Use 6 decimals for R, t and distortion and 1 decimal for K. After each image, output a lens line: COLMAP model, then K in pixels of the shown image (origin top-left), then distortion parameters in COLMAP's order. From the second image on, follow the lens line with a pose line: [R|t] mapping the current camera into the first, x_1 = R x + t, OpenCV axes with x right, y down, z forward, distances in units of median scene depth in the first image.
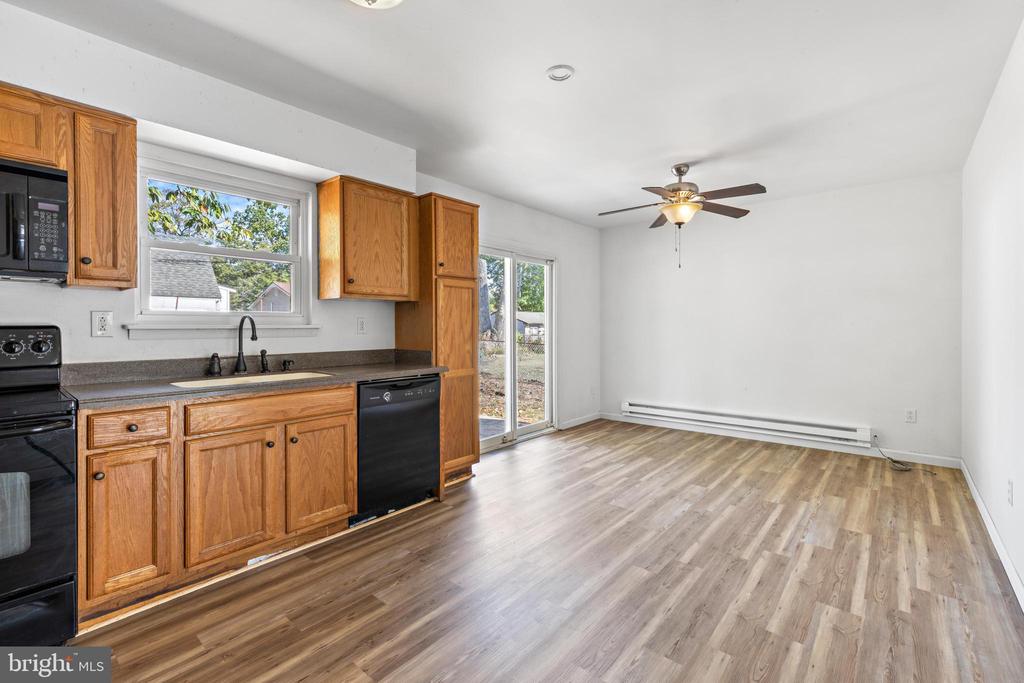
lens RADIAL K [[464.3, 0, 510.8], [0, 464.3, 330.5], [0, 0, 1]] dist [0.006070, 0.000356]
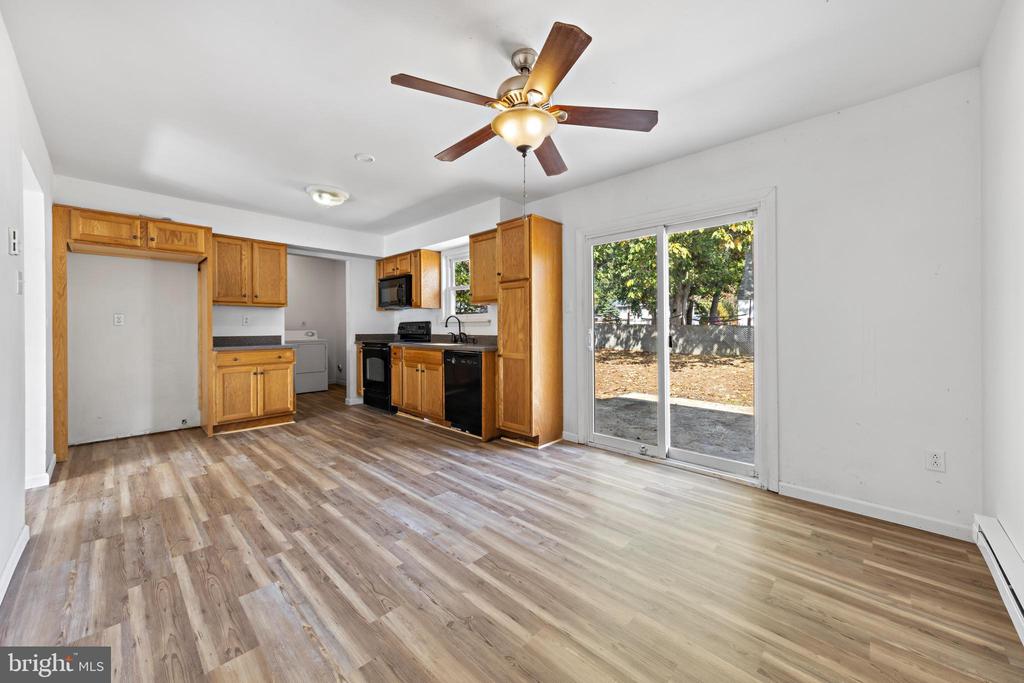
lens RADIAL K [[382.6, 0, 519.0], [0, 382.6, 334.4], [0, 0, 1]] dist [0.002625, 0.000184]
pose [[-0.057132, 0.022995, -0.998102, 1.279370], [-0.006307, 0.999706, 0.023393, 0.011029], [0.998347, 0.007631, -0.056971, 1.486302]]
